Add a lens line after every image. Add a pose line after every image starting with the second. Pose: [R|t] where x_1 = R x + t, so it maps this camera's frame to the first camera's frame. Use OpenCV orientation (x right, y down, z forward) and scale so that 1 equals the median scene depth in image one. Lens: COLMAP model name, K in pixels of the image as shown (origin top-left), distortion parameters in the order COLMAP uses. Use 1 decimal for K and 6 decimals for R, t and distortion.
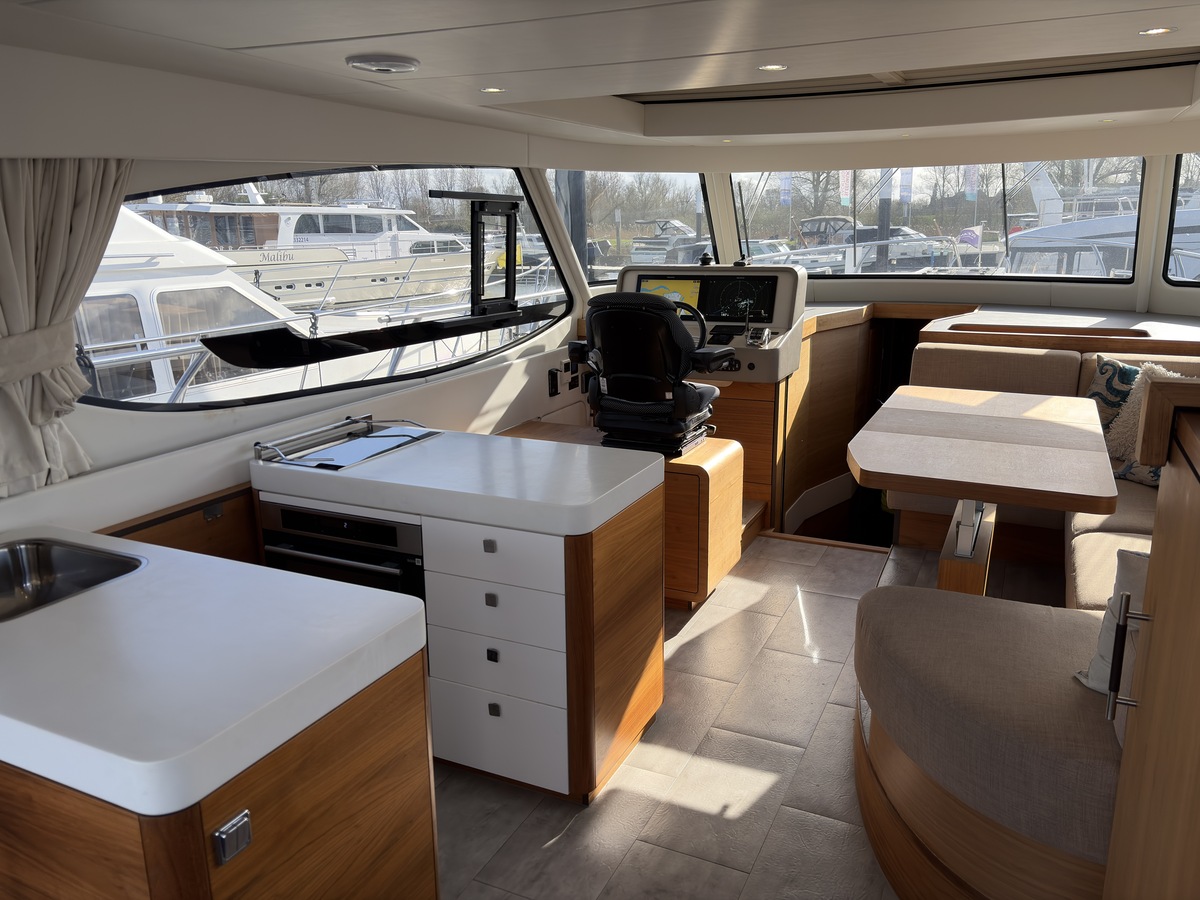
lens RADIAL K [[908.3, 0, 600.2], [0, 908.3, 445.7], [0, 0, 1]] dist [0.033711, -0.031938]
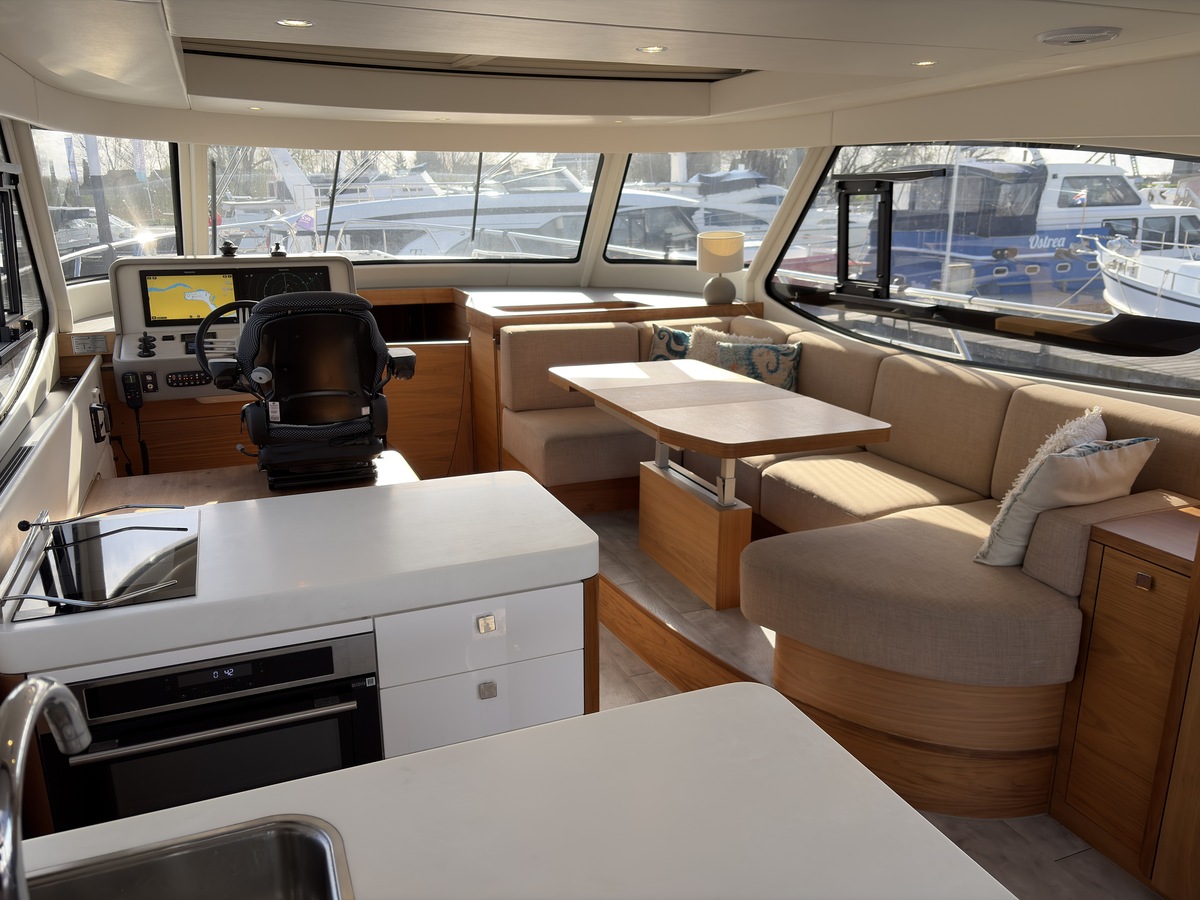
lens RADIAL K [[908.3, 0, 602.0], [0, 908.3, 455.0], [0, 0, 1]] dist [0.033711, -0.031938]
pose [[0.669829, -0.186200, 0.718790, -0.383321], [0.166671, 0.981048, 0.098819, -0.060192], [-0.723568, 0.053609, 0.688168, 0.248712]]
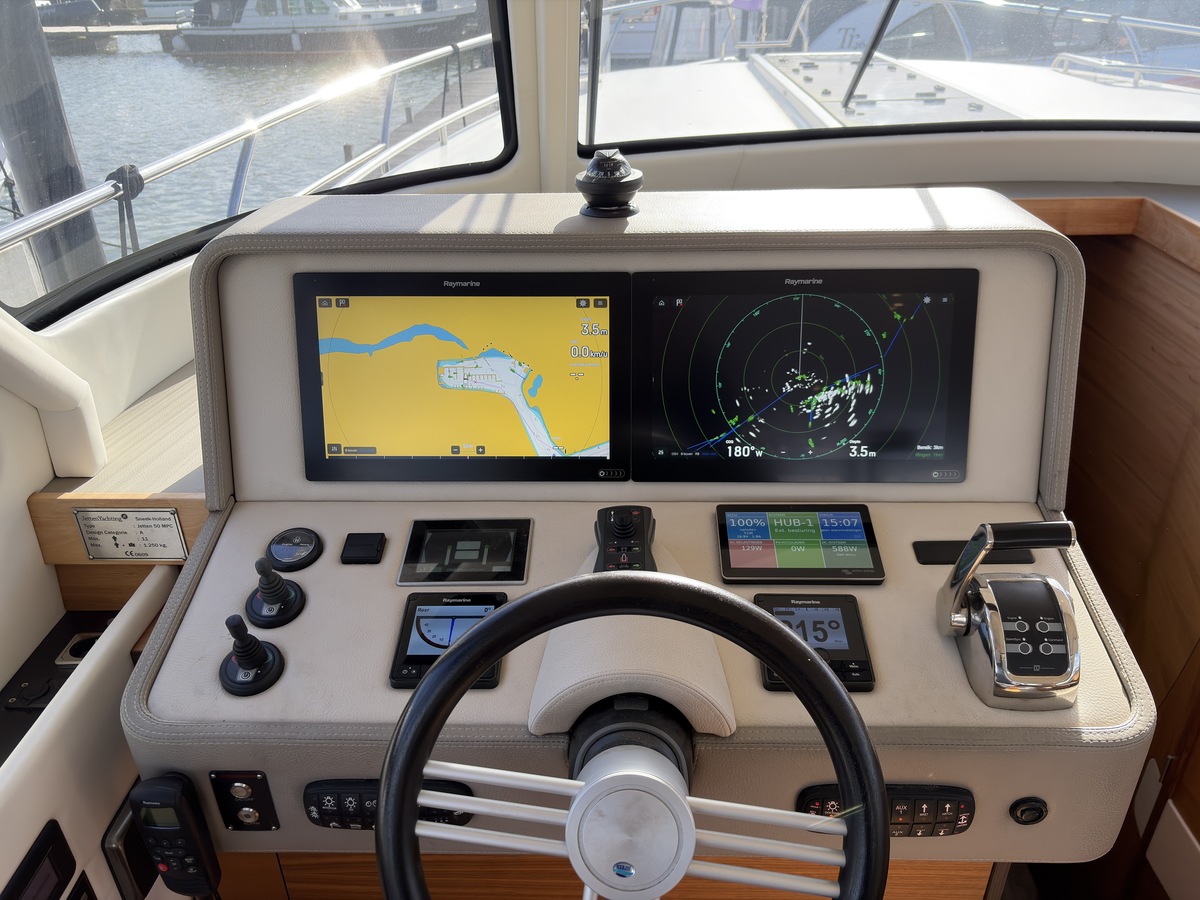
lens RADIAL K [[908.3, 0, 601.9], [0, 908.3, 451.2], [0, 0, 1]] dist [0.033711, -0.031938]
pose [[0.916281, -0.188004, 0.353671, 0.033878], [0.093387, 0.958936, 0.267806, -0.266827], [-0.389496, -0.212357, 0.896213, 1.046582]]
